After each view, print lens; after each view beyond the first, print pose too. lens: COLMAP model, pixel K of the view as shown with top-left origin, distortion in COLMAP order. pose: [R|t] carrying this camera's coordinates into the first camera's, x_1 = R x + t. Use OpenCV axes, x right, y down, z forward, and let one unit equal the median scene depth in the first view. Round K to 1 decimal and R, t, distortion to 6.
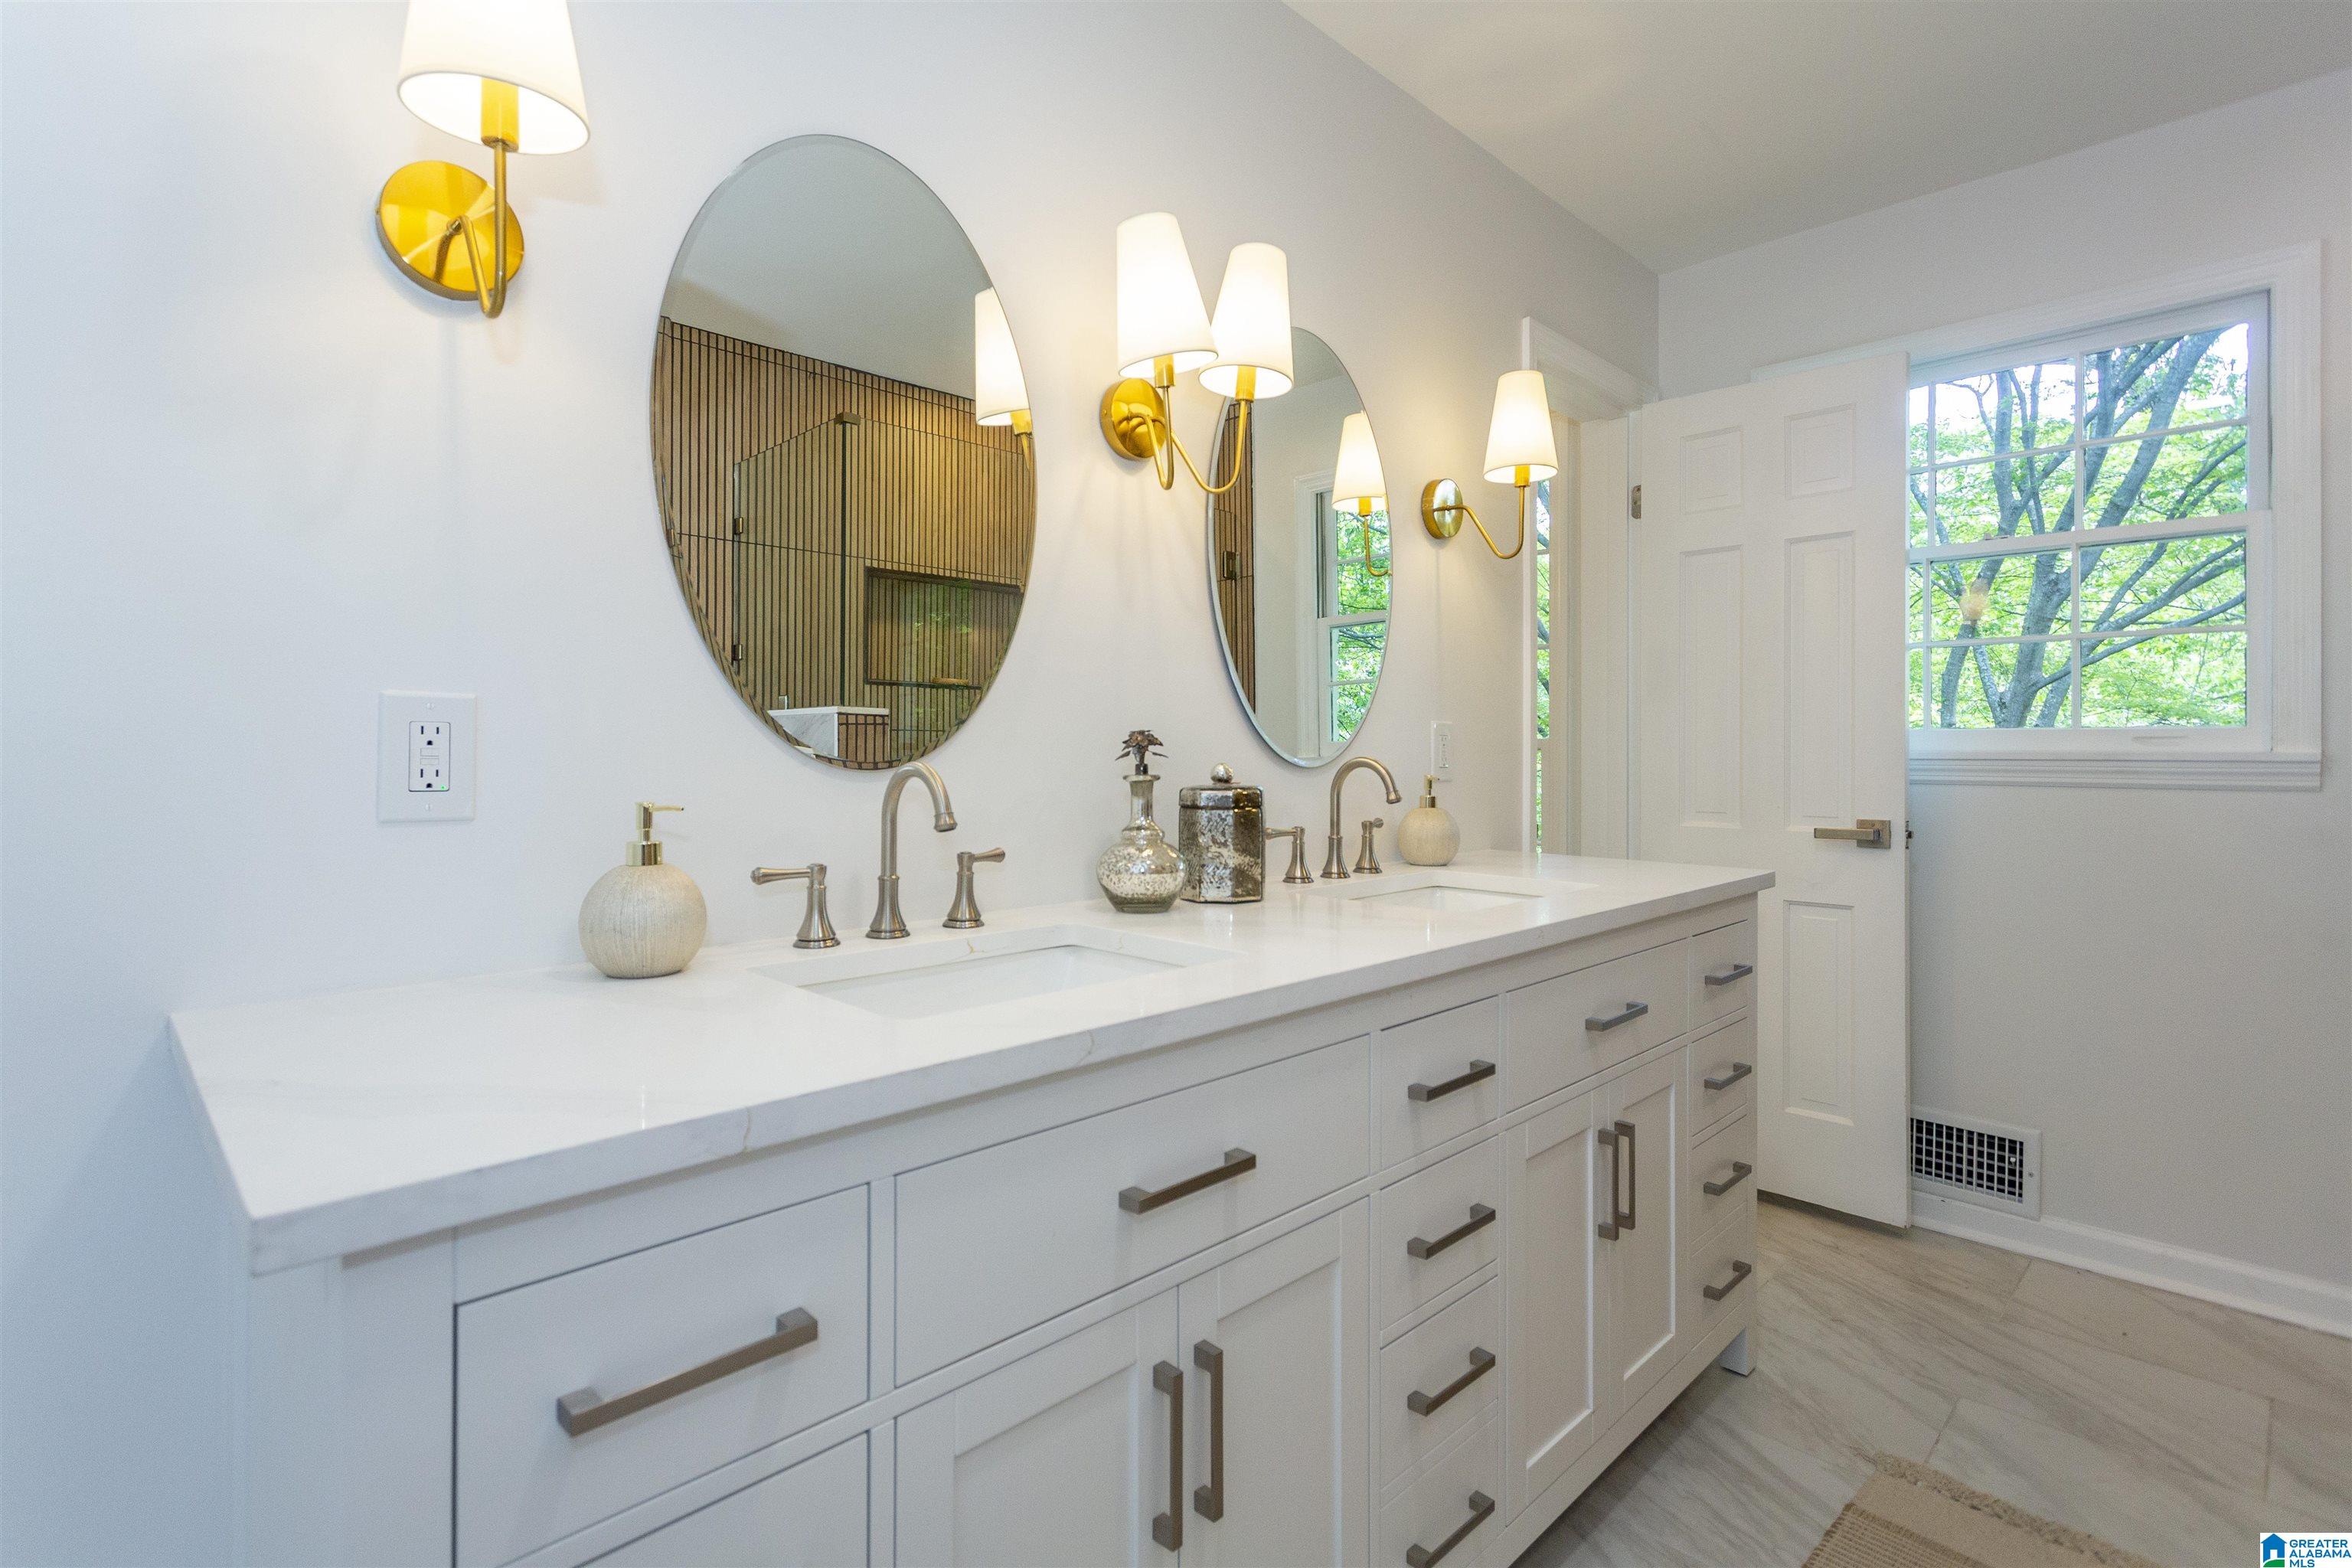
lens RADIAL K [[1113.8, 0, 1160.4], [0, 1113.8, 762.1], [0, 0, 1]] dist [0.010266, -0.000377]
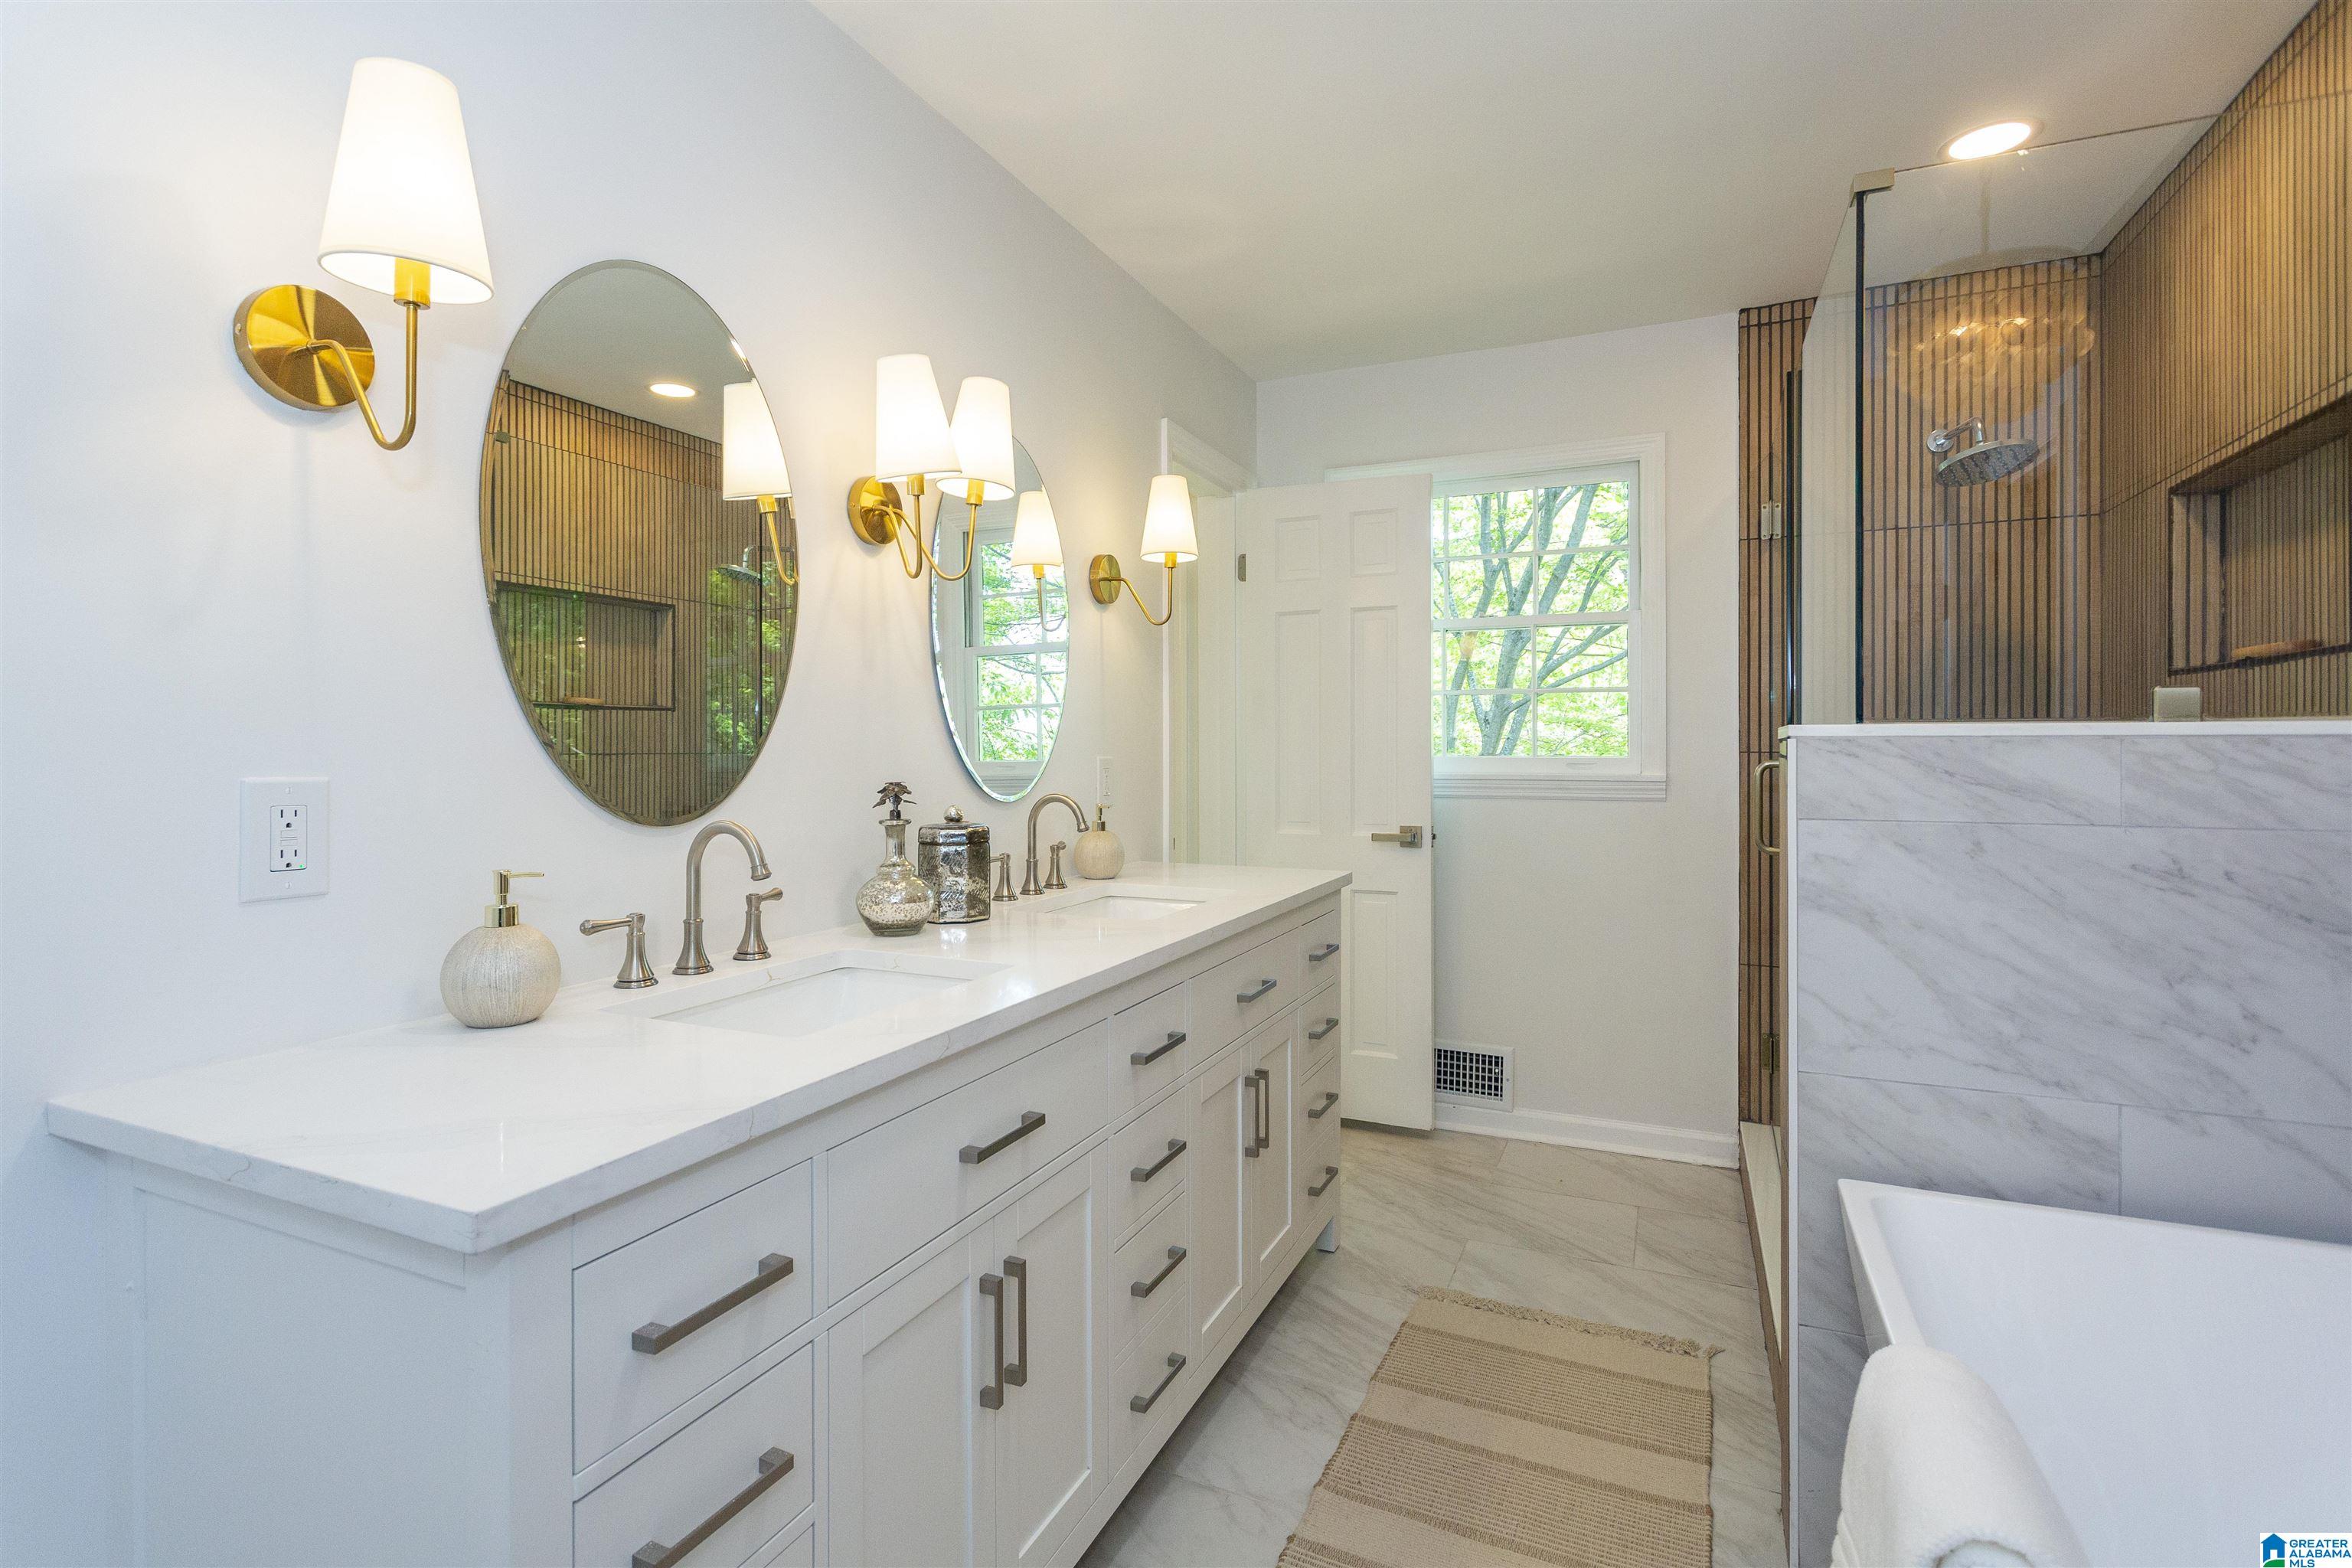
lens RADIAL K [[1113.8, 0, 1171.3], [0, 1113.8, 778.3], [0, 0, 1]] dist [0.010266, -0.000377]
pose [[0.931480, -0.012389, 0.363581, -0.162648], [0.006368, 0.999822, 0.017755, -0.048017], [-0.363737, -0.014223, 0.931393, -0.192325]]
